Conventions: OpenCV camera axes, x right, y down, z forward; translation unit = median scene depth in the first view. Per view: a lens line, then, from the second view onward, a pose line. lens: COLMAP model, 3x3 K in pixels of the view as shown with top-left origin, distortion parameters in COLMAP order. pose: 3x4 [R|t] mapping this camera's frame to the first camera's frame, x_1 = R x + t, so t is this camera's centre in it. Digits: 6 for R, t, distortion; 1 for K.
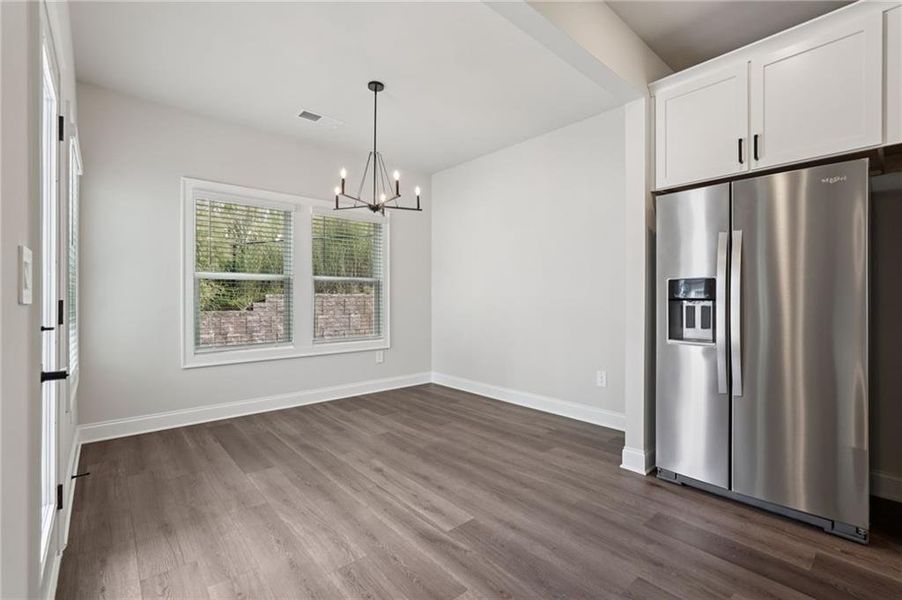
lens RADIAL K [[398.5, 0, 451.0], [0, 398.5, 300.0], [0, 0, 1]] dist [-0.013048, 0.008834]
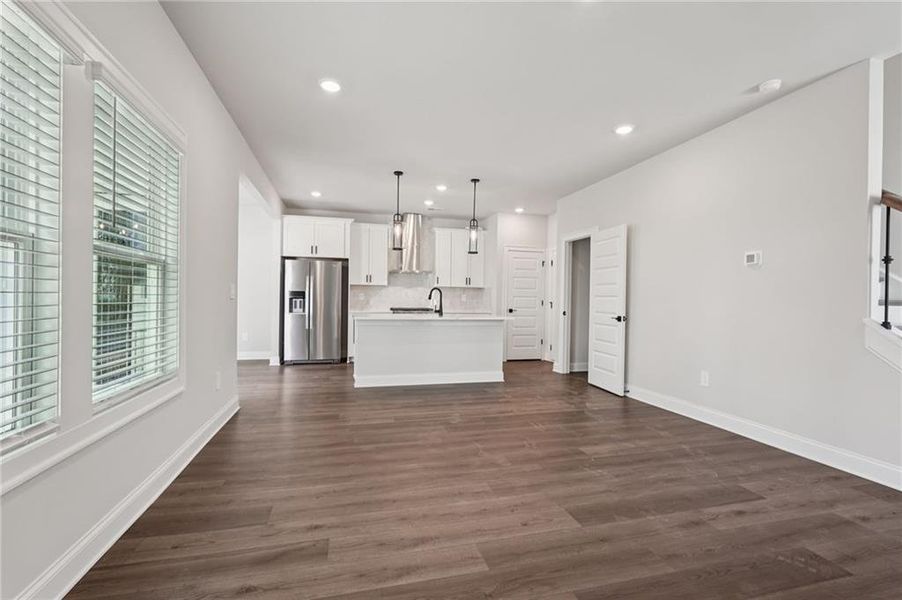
lens RADIAL K [[398.5, 0, 451.0], [0, 398.5, 300.0], [0, 0, 1]] dist [-0.013048, 0.008834]
pose [[0.446373, 0.003470, 0.894840, -0.903136], [-0.010138, 0.999948, 0.001180, -0.002240], [-0.894790, -0.009598, 0.446384, -0.784612]]
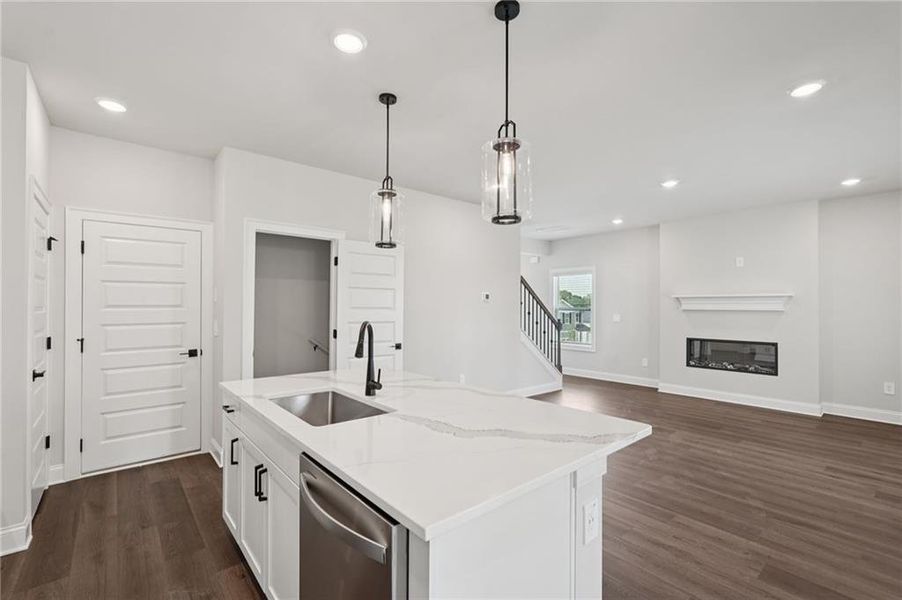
lens RADIAL K [[398.5, 0, 451.0], [0, 398.5, 300.0], [0, 0, 1]] dist [-0.013048, 0.008834]
pose [[-0.999834, -0.004772, 0.017571, 0.296963], [-0.004974, 0.999922, -0.011489, -0.071162], [-0.017514, -0.011575, -0.999780, 0.480090]]
